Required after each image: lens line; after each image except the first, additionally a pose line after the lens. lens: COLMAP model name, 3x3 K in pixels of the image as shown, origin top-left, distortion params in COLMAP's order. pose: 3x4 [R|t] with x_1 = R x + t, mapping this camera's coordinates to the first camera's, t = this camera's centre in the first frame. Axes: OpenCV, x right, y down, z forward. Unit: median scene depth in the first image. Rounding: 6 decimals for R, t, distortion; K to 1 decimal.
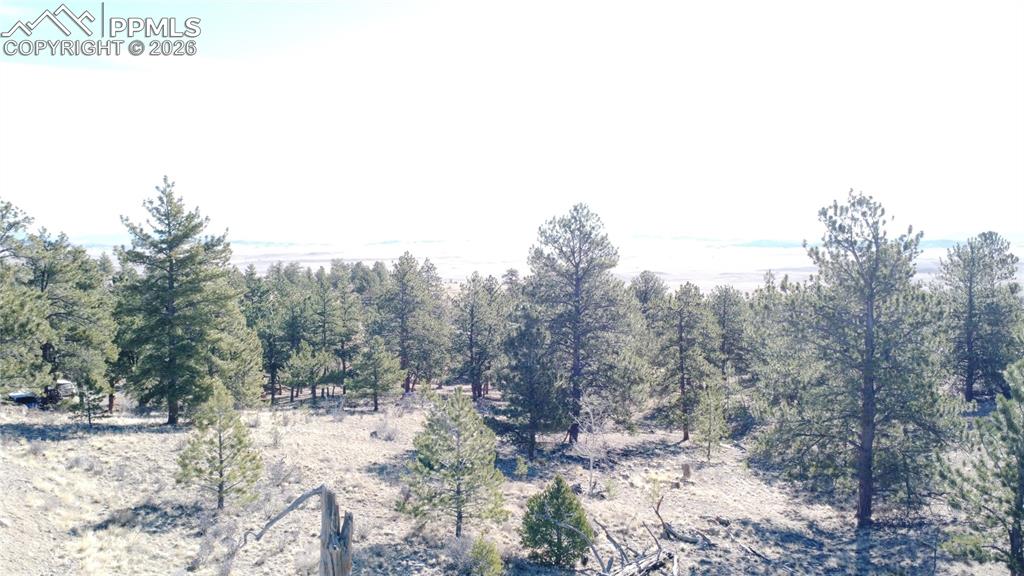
lens RADIAL K [[760.3, 0, 508.6], [0, 760.3, 296.3], [0, 0, 1]] dist [-0.014646, 0.004773]
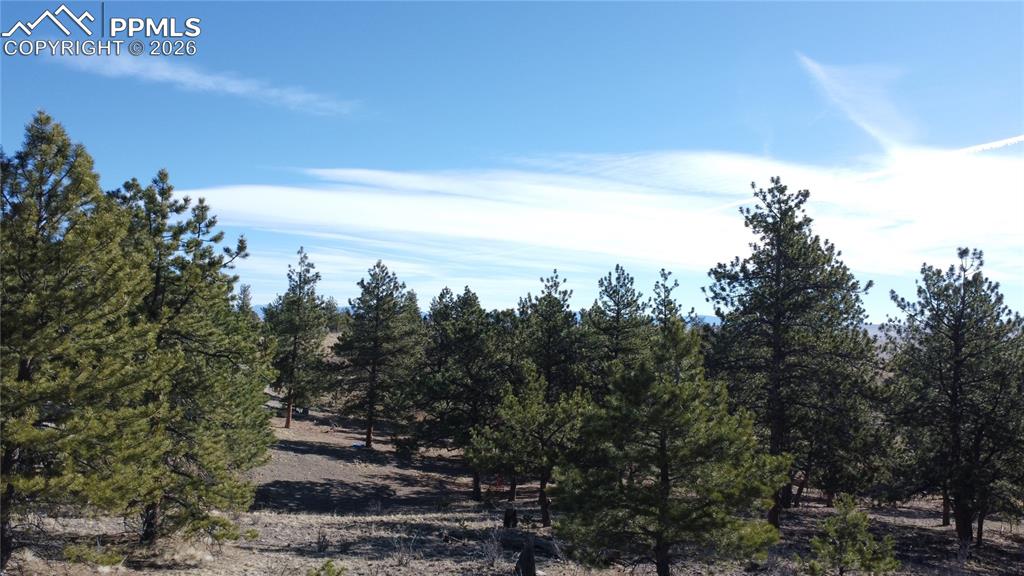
lens RADIAL K [[760.3, 0, 491.7], [0, 760.3, 302.2], [0, 0, 1]] dist [-0.014646, 0.004773]
pose [[0.874776, -0.000440, -0.484527, -0.145807], [-0.047246, 0.995157, -0.086201, 0.108787], [0.482218, 0.098299, 0.870519, 1.088329]]
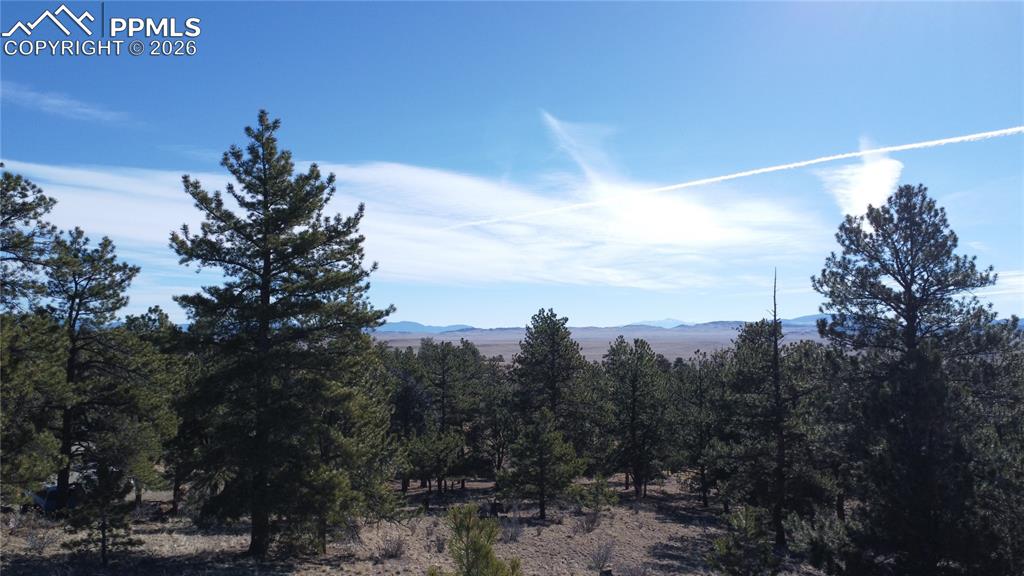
lens RADIAL K [[760.3, 0, 501.1], [0, 760.3, 289.3], [0, 0, 1]] dist [-0.014646, 0.004773]
pose [[0.994124, -0.013524, -0.107397, -0.203595], [0.000192, 0.992383, -0.123192, 0.045566], [0.108245, 0.122448, 0.986554, 0.447331]]
